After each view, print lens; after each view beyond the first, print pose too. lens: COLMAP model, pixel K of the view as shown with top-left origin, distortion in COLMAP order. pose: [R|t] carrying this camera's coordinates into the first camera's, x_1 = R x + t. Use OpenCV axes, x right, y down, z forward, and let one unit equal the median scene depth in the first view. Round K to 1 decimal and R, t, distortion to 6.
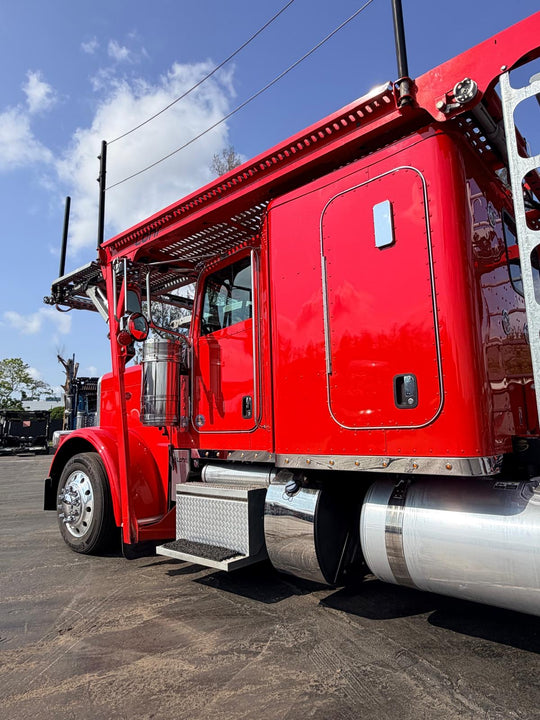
lens RADIAL K [[463.3, 0, 263.3], [0, 463.3, 365.1], [0, 0, 1]] dist [-0.000937, -0.001430]
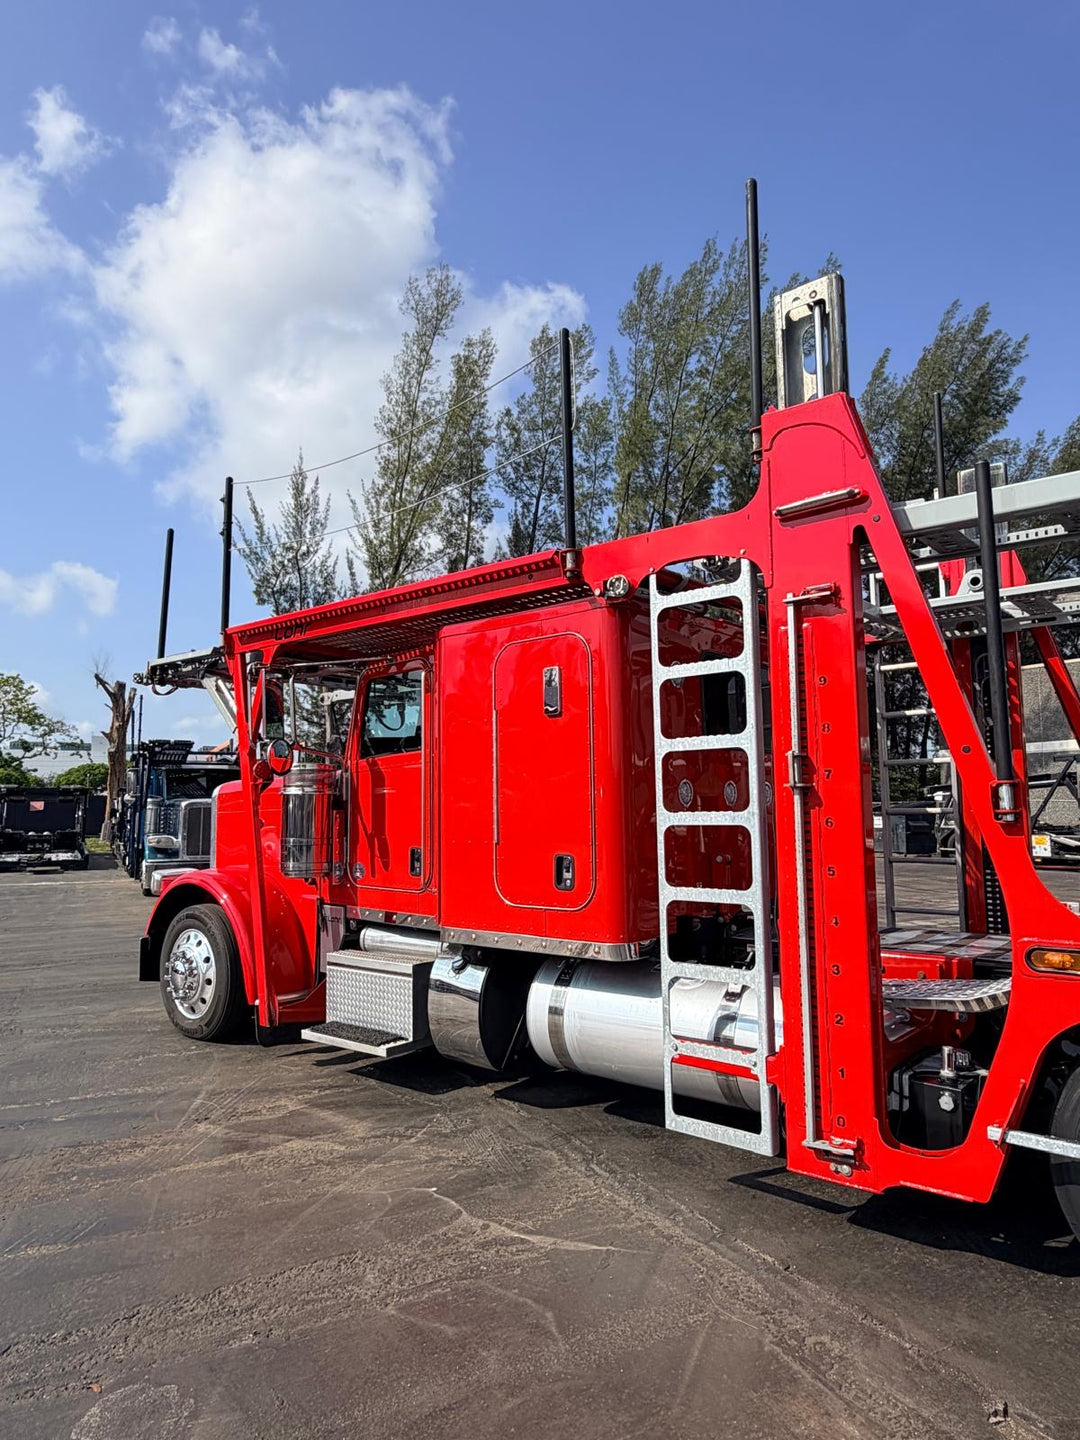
lens RADIAL K [[941.6, 0, 540.0], [0, 941.6, 720.0], [0, 0, 1]] dist [-0.006477, -0.002617]
pose [[0.999154, 0.016461, 0.037677, 0.105462], [-0.018086, 0.998902, 0.043214, -0.210392], [-0.036924, -0.043859, 0.998355, -0.583745]]
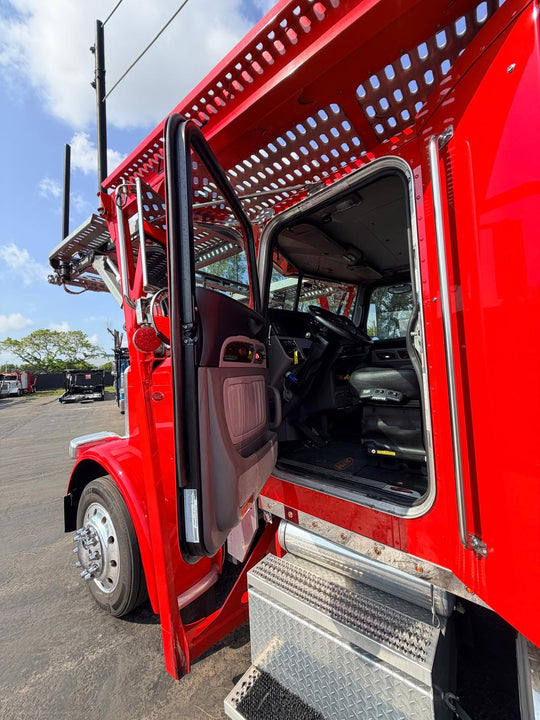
lens RADIAL K [[286.6, 0, 270.0], [0, 286.6, 360.0], [0, 0, 1]] dist [-0.001262, -0.000091]
pose [[0.996193, -0.025426, 0.083384, -0.178295], [0.016624, 0.994375, 0.104602, -0.062963], [-0.085575, -0.102818, 0.991012, 0.630442]]
